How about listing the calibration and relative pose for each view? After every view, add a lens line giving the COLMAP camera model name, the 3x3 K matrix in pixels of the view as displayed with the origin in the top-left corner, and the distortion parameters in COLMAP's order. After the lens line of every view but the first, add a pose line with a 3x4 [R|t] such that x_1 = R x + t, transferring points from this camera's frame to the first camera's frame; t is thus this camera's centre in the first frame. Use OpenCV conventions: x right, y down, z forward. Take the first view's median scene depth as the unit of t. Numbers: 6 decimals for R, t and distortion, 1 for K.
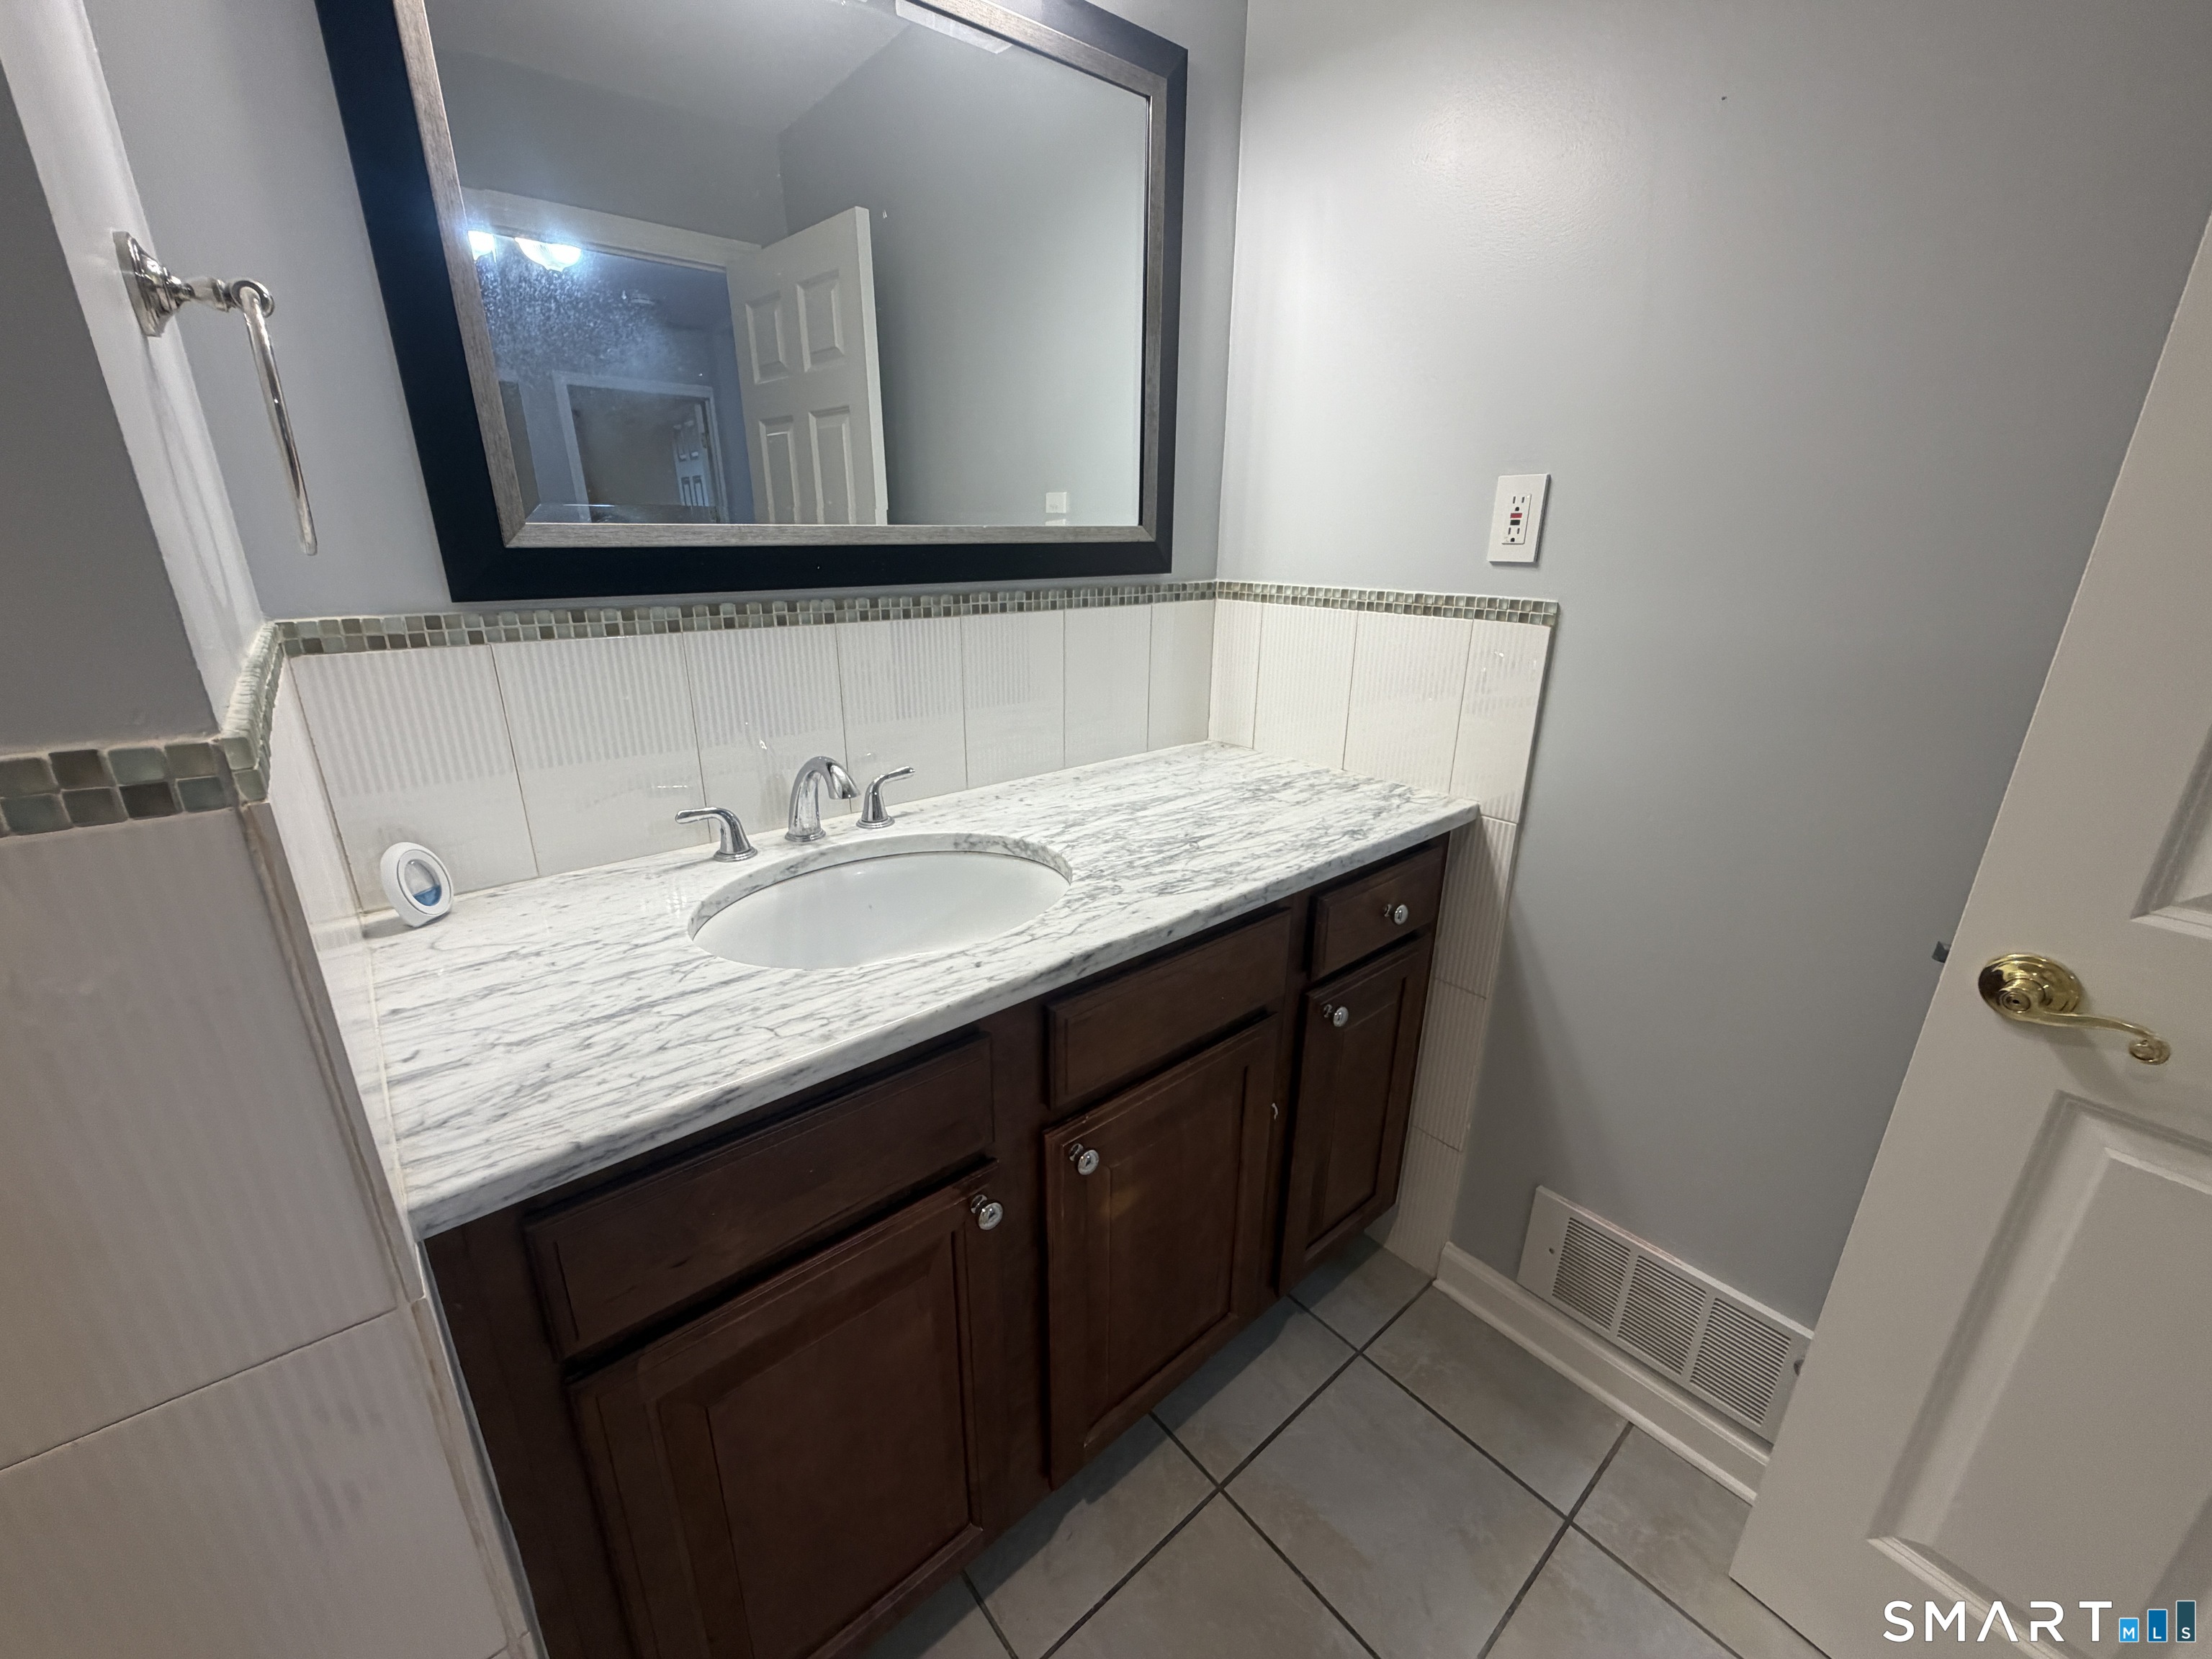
lens RADIAL K [[880.5, 0, 1102.5], [0, 880.5, 835.0], [0, 0, 1]] dist [0.000187, 0.000070]
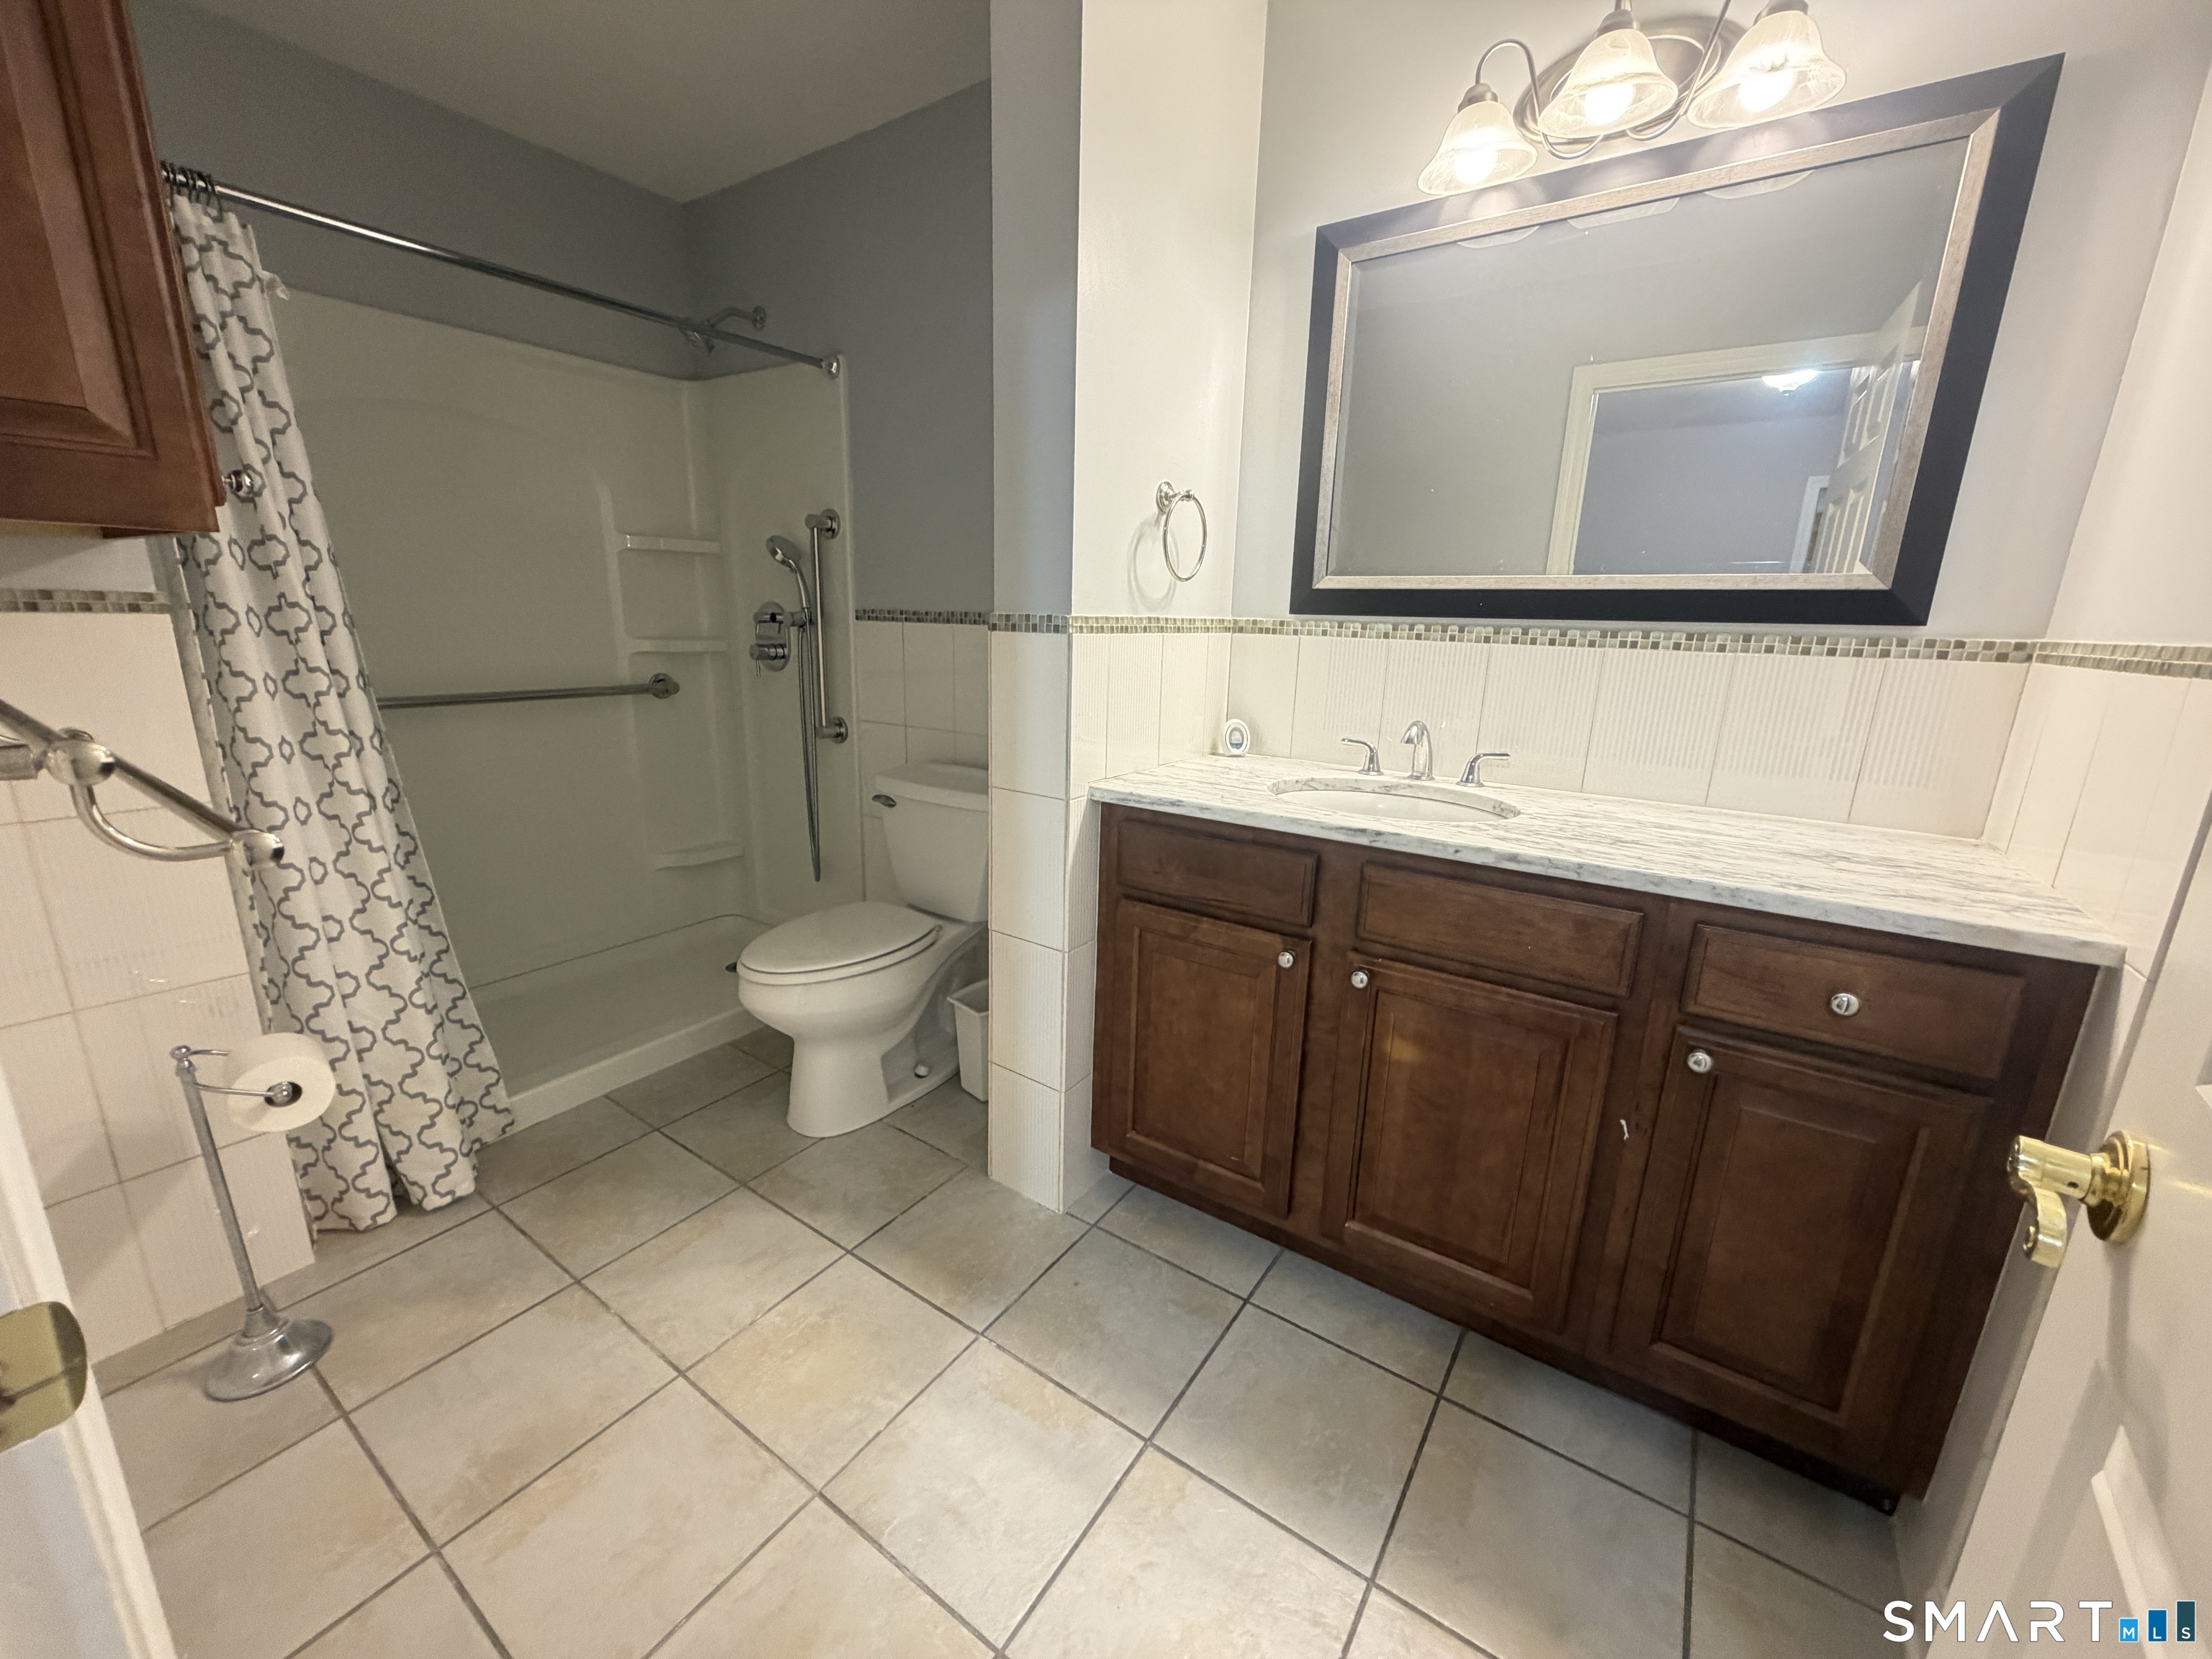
lens RADIAL K [[880.5, 0, 1096.2], [0, 880.5, 829.5], [0, 0, 1]] dist [0.000187, 0.000070]
pose [[0.256438, 0.231010, -0.938549, 0.917900], [-0.338310, 0.931049, 0.136728, 0.062379], [0.905420, 0.282458, 0.316909, 0.041669]]
